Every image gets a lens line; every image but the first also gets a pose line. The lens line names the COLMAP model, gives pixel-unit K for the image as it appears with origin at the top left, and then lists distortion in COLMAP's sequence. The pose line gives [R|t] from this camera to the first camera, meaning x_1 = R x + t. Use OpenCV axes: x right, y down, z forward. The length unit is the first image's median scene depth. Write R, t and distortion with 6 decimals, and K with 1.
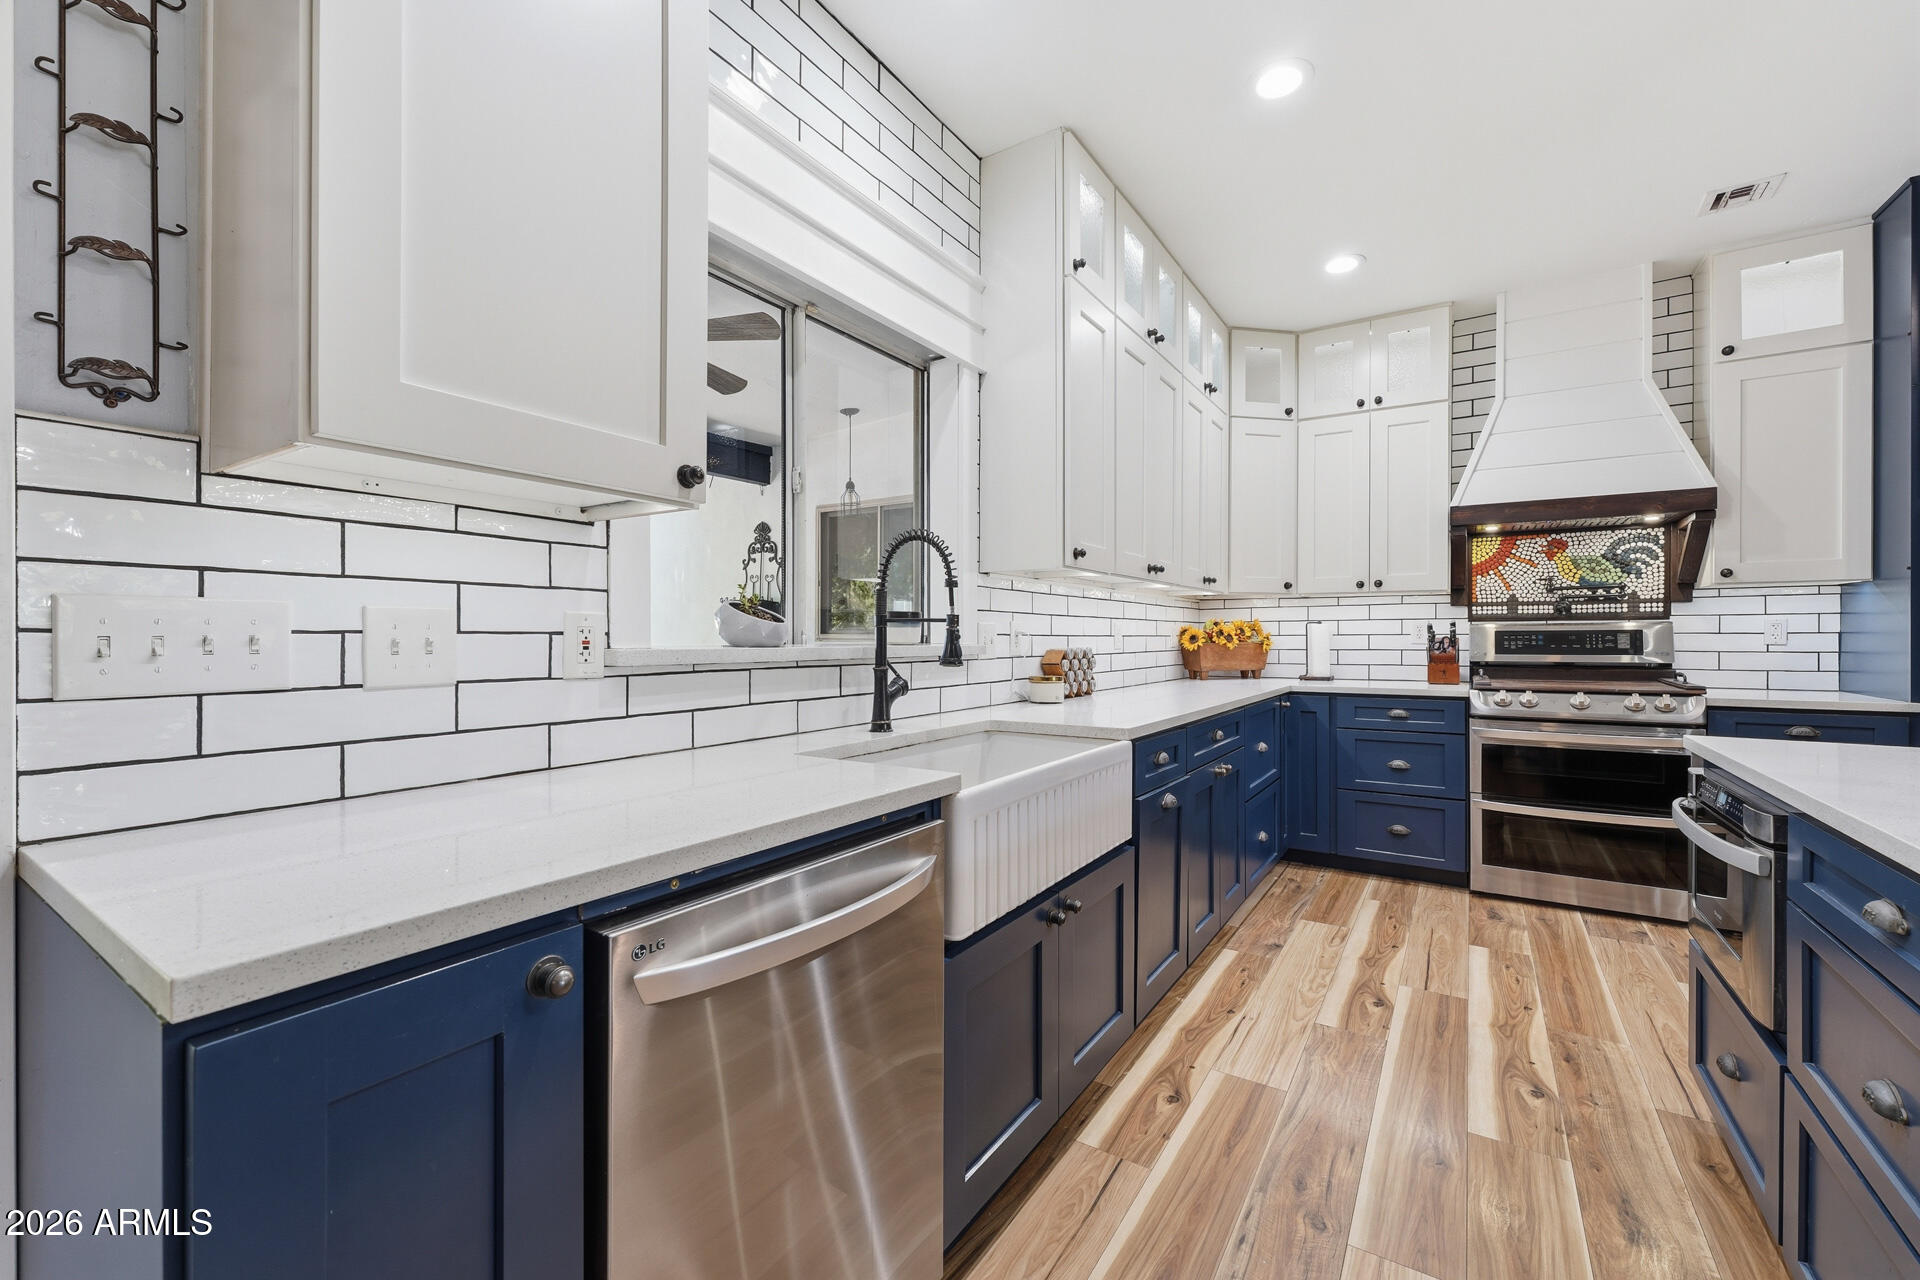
lens RADIAL K [[786.0, 0, 923.5], [0, 786.0, 640.5], [0, 0, 1]] dist [-0.002204, 0.000472]
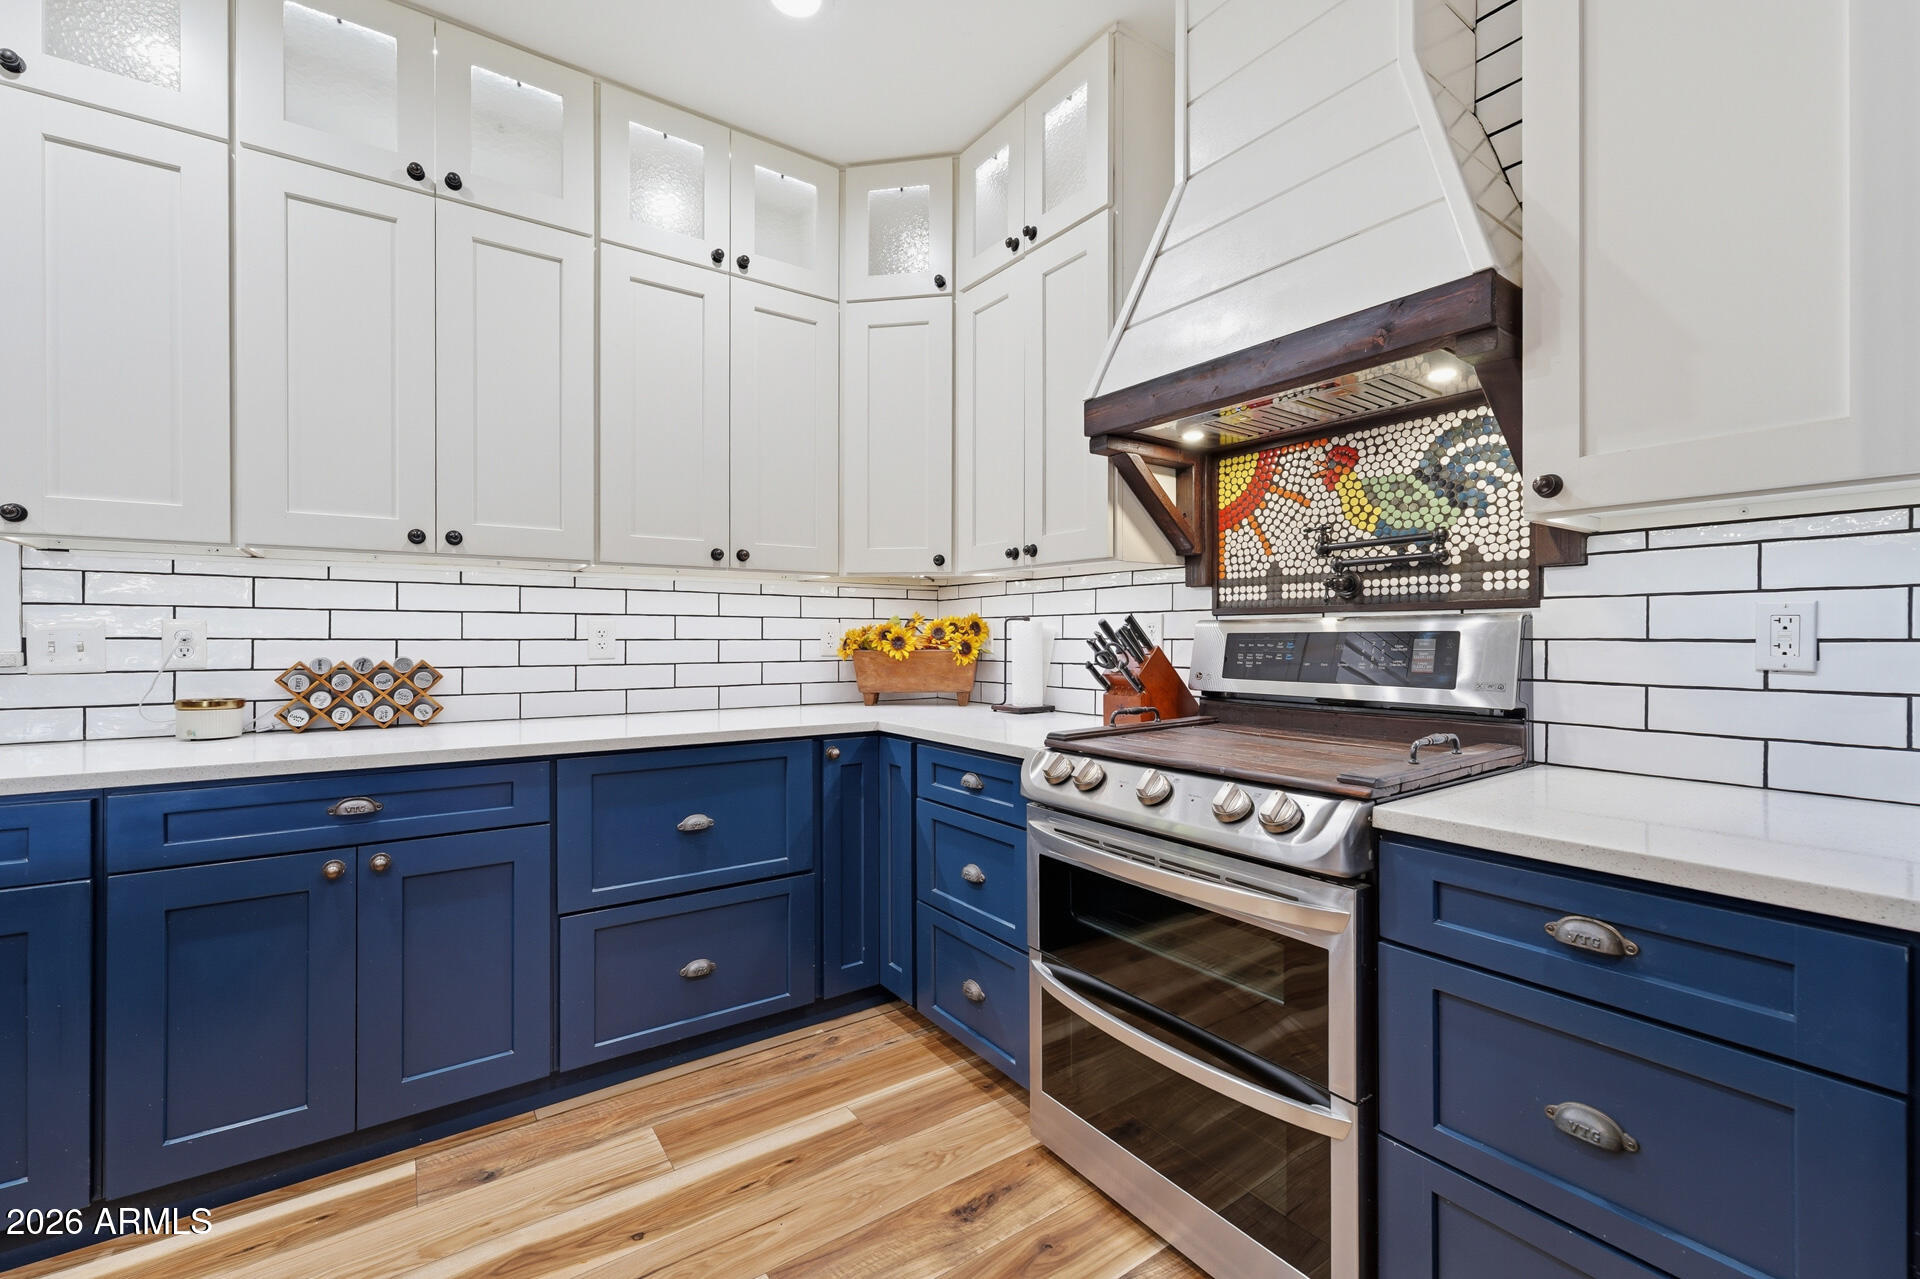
lens RADIAL K [[786.0, 0, 944.2], [0, 786.0, 639.8], [0, 0, 1]] dist [-0.002204, 0.000472]
pose [[0.931912, 0.004445, -0.362658, 0.805336], [-0.004462, 0.999990, 0.000791, -0.007765], [0.362658, 0.000881, 0.931922, 0.481958]]
